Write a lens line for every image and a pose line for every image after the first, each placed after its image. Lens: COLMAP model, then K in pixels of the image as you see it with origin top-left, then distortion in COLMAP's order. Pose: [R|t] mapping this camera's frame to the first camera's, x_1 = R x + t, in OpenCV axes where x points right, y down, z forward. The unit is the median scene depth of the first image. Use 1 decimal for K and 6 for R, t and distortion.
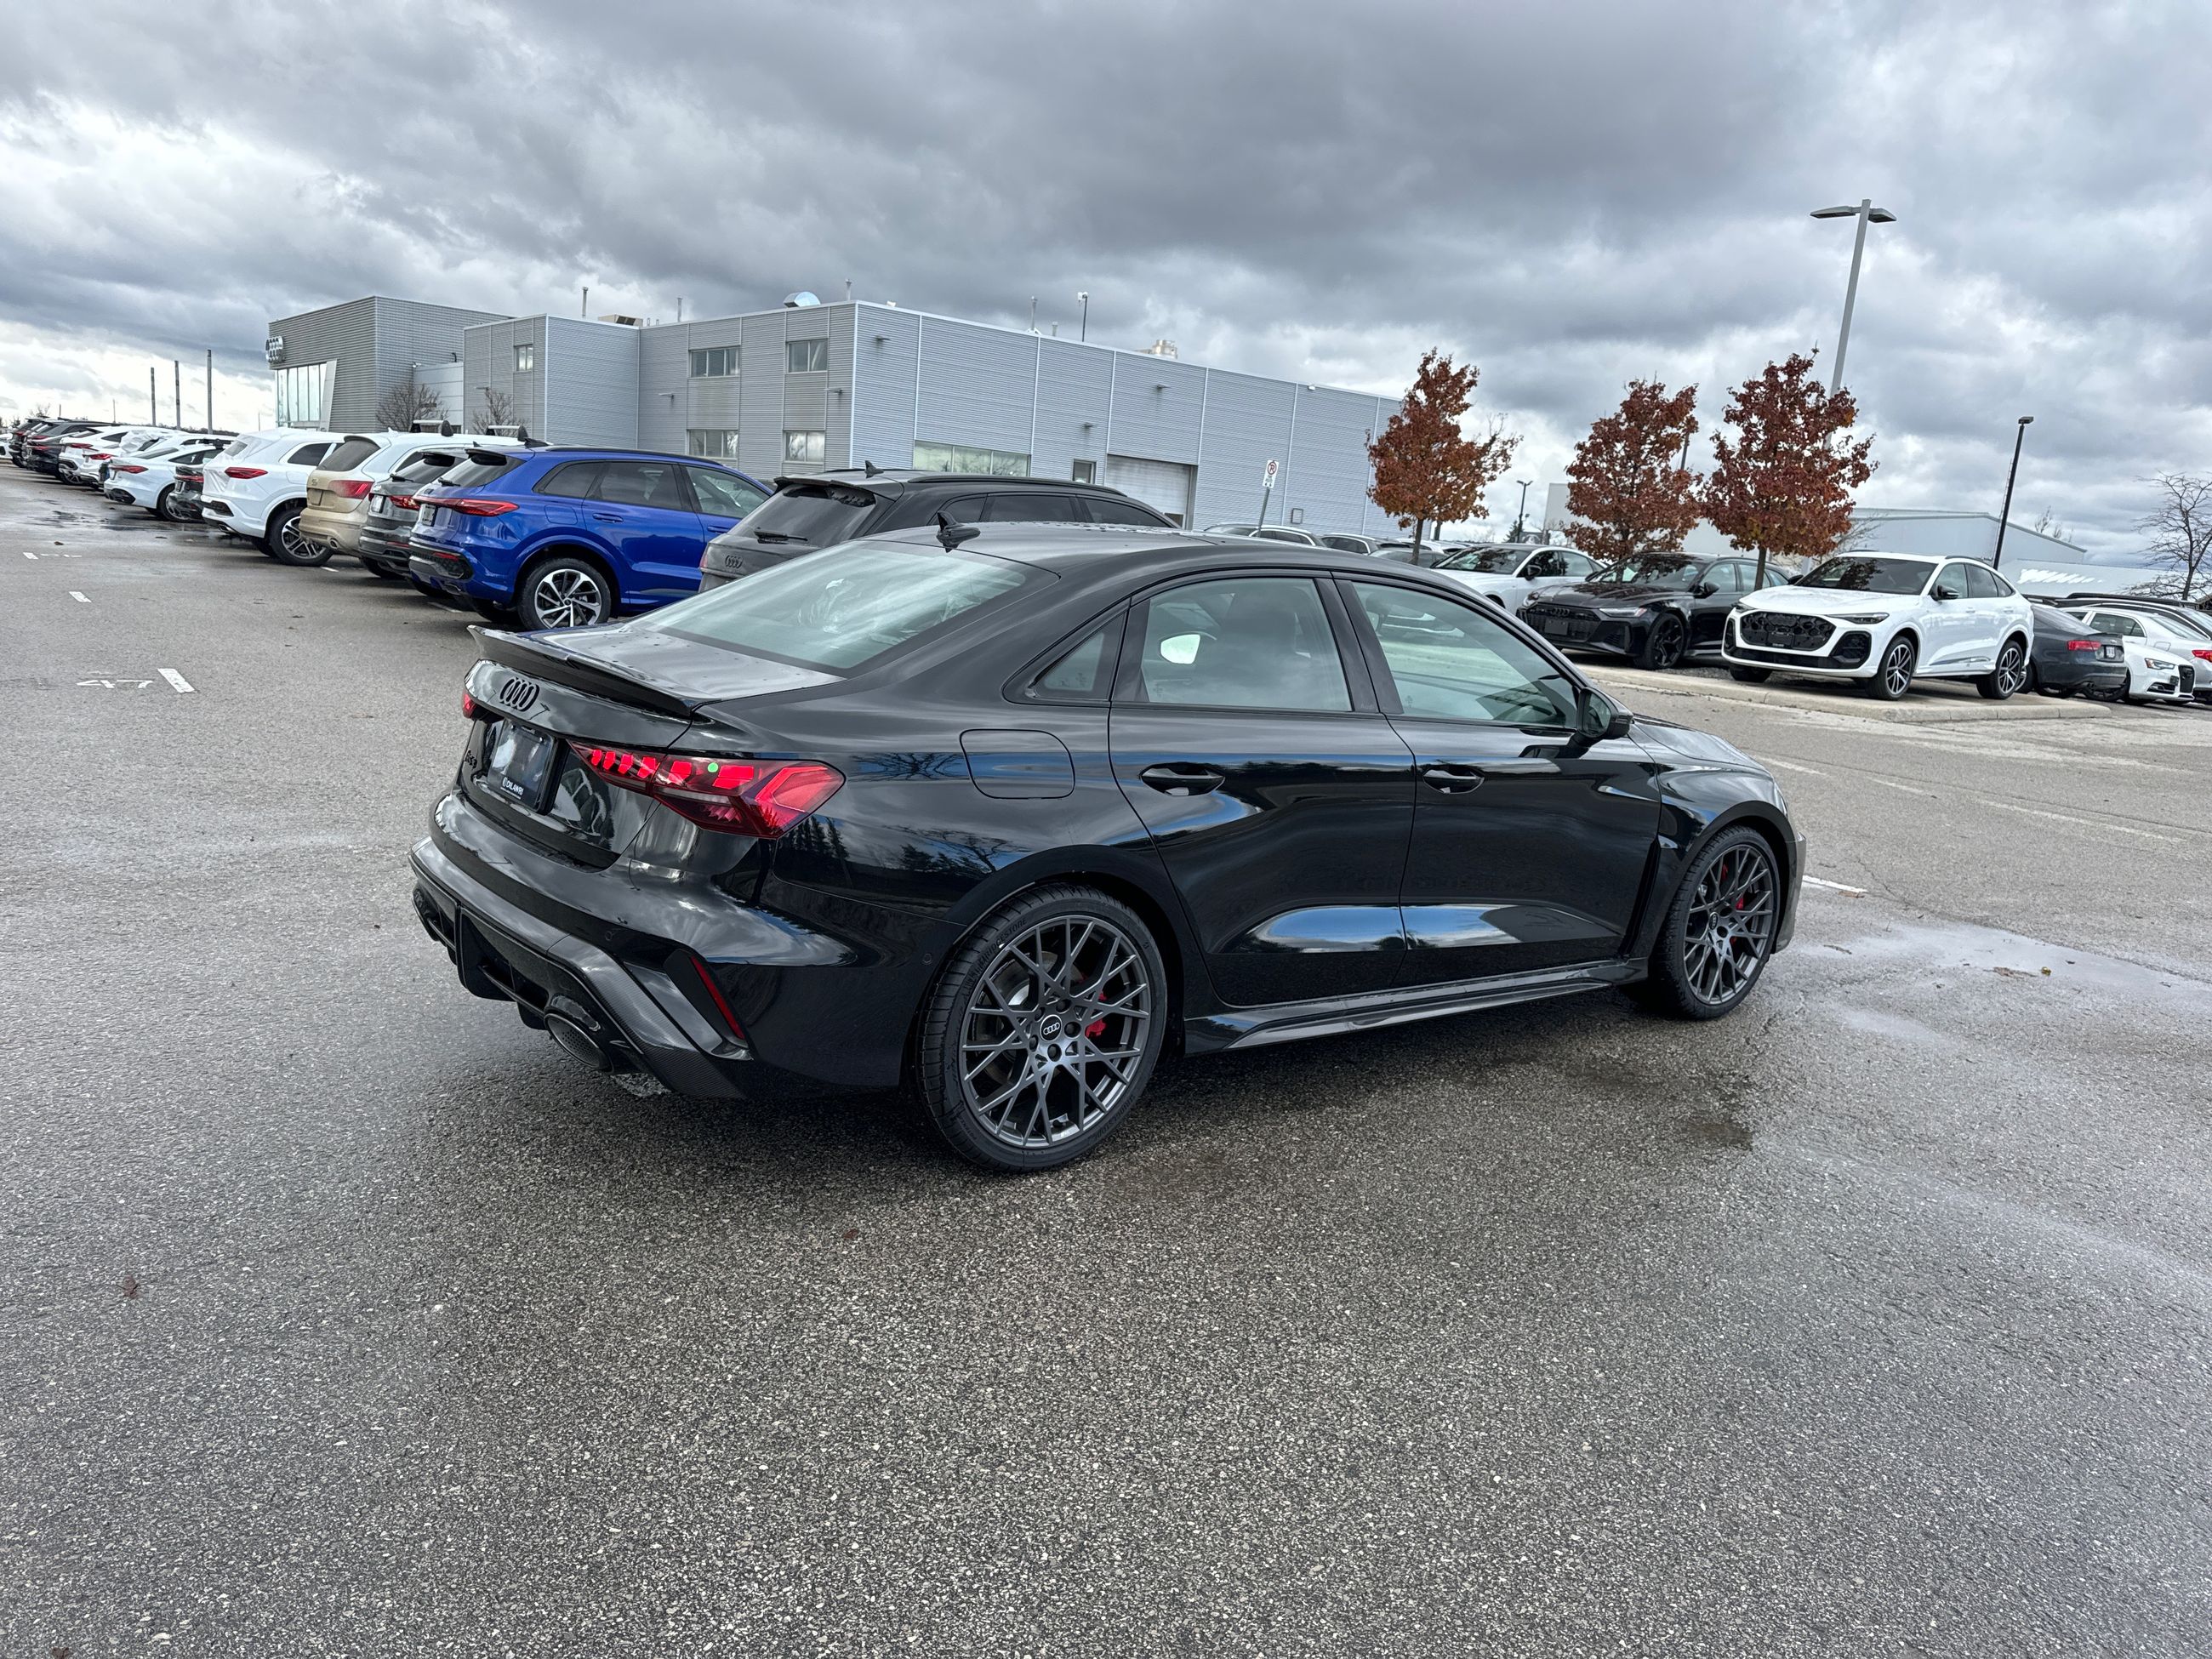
lens RADIAL K [[1597.7, 0, 1090.9], [0, 1597.7, 873.6], [0, 0, 1]] dist [0.046091, -0.049739]
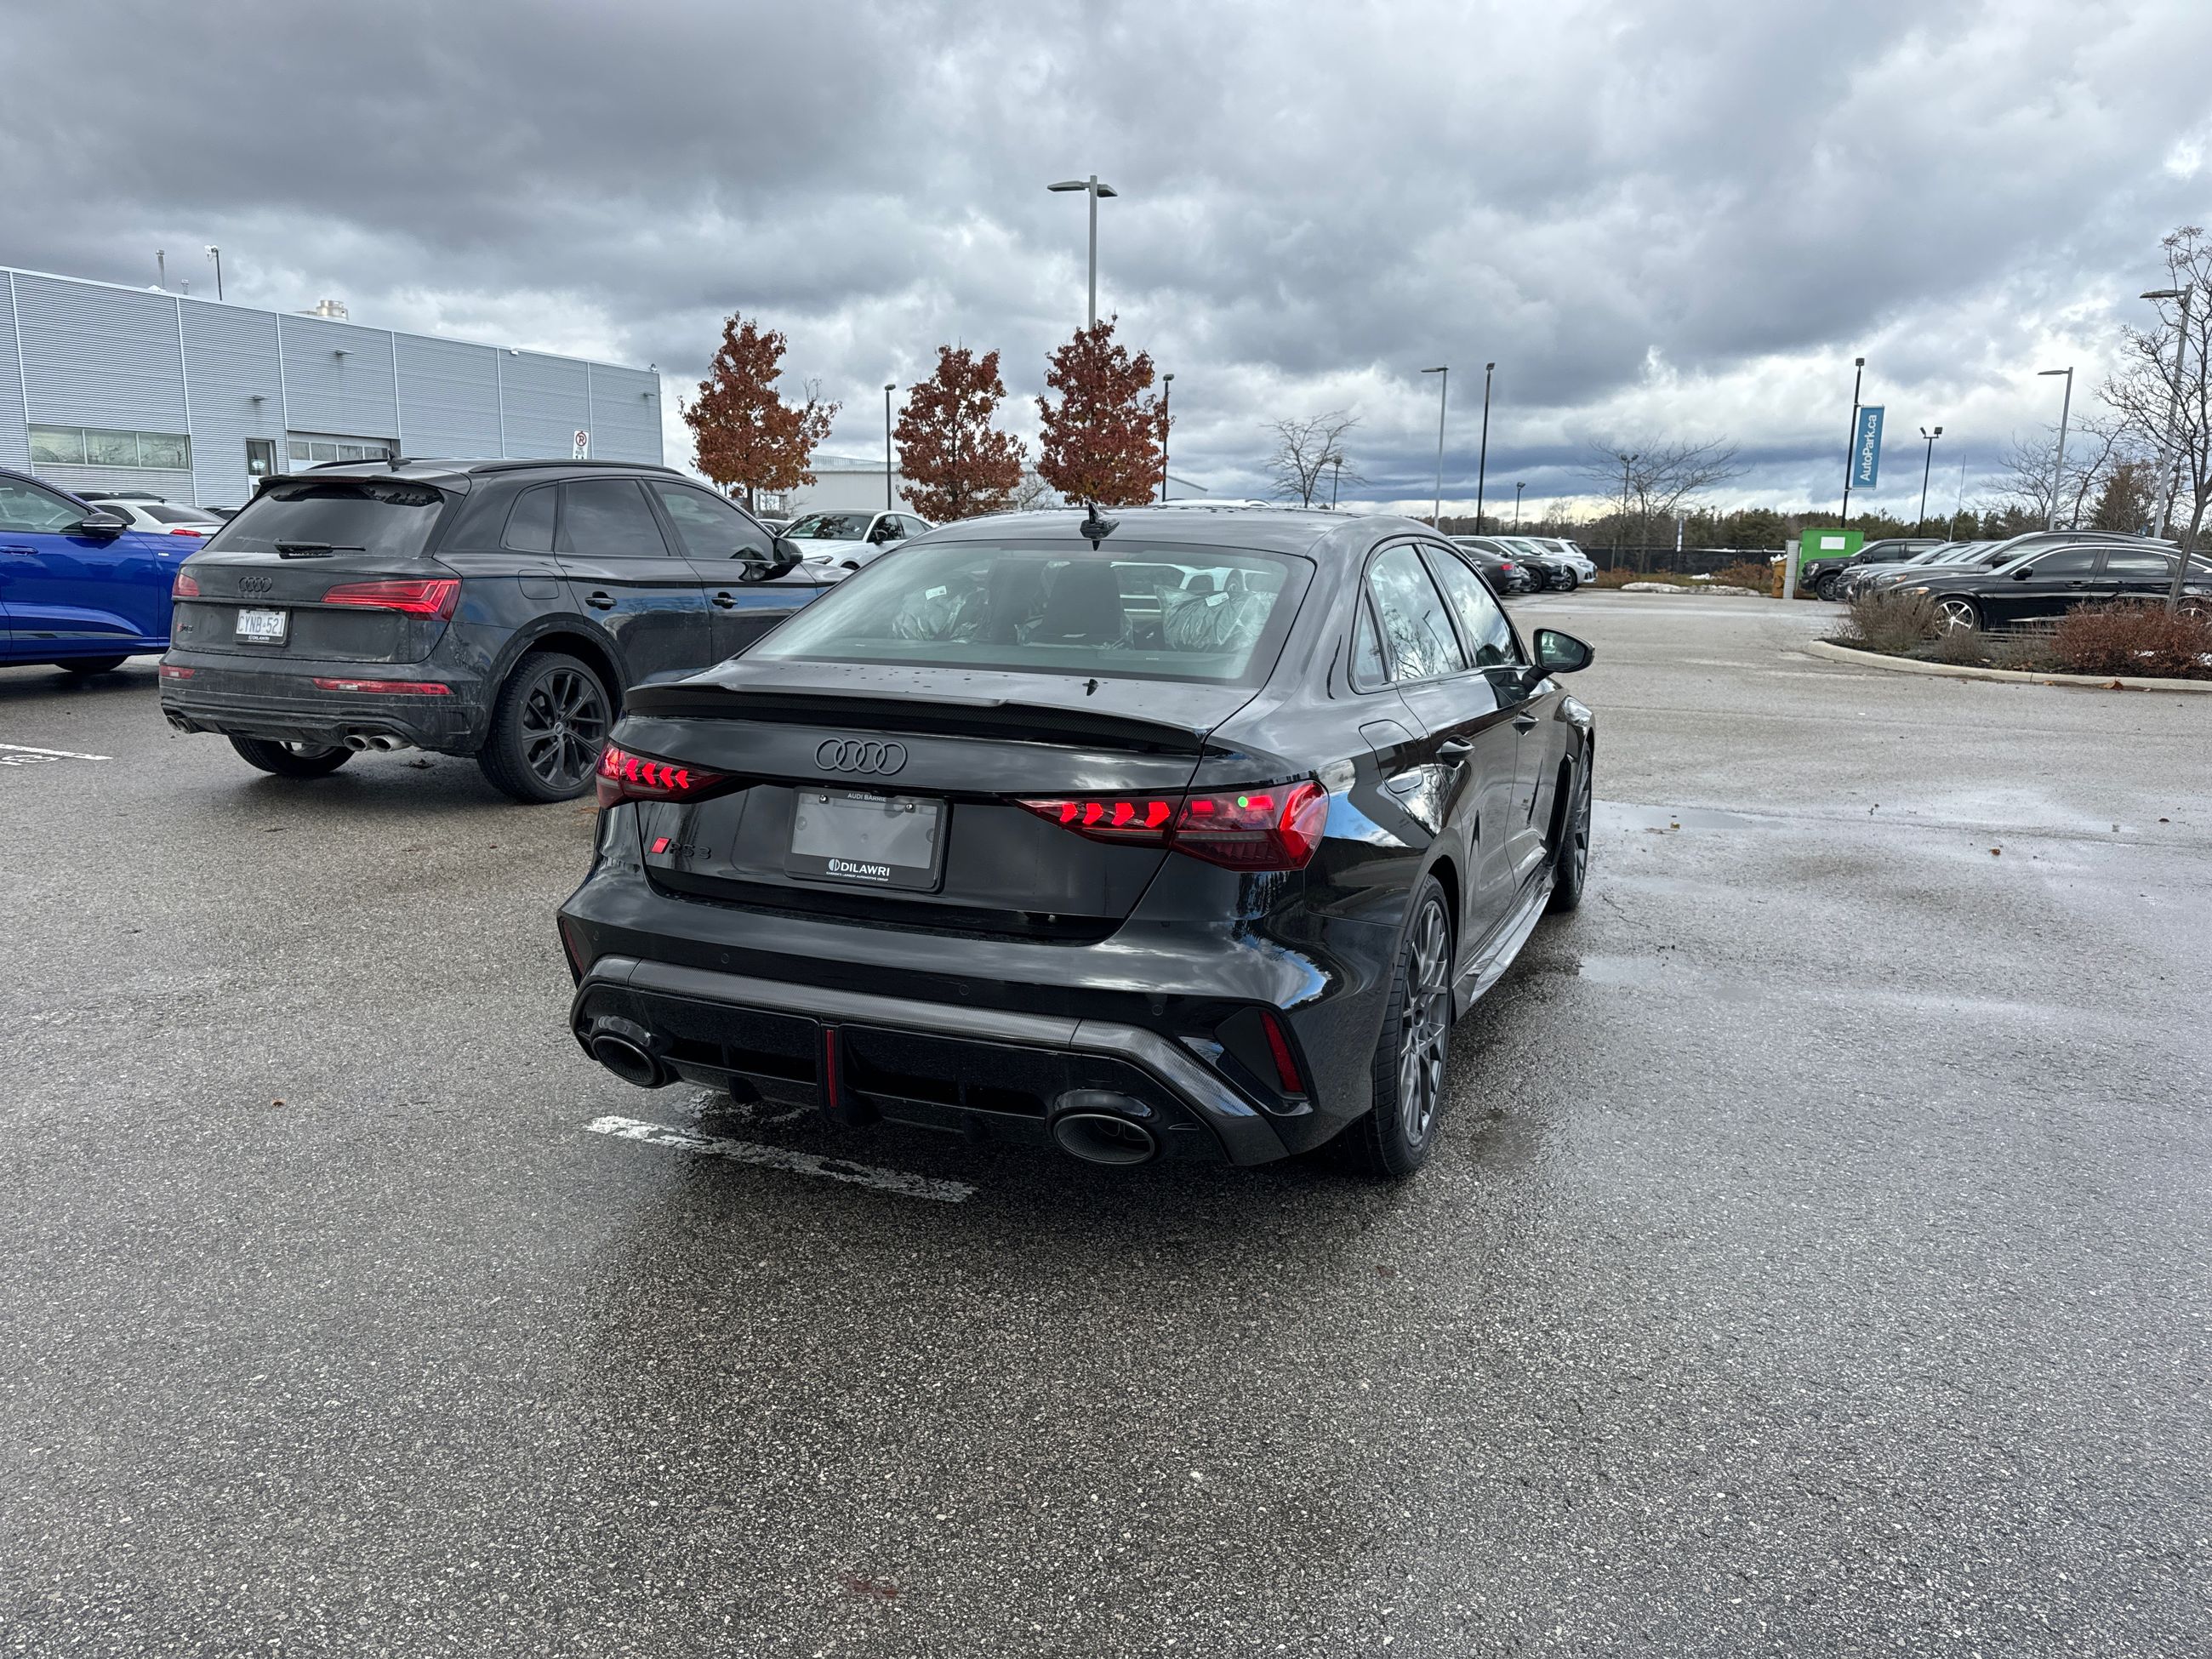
lens RADIAL K [[1597.7, 0, 1105.9], [0, 1597.7, 815.4], [0, 0, 1]] dist [0.046091, -0.049739]
pose [[0.866408, -0.151752, 0.475720, -0.123562], [0.158275, 0.987037, 0.026599, -0.016096], [-0.473590, 0.052249, 0.879195, 0.040655]]
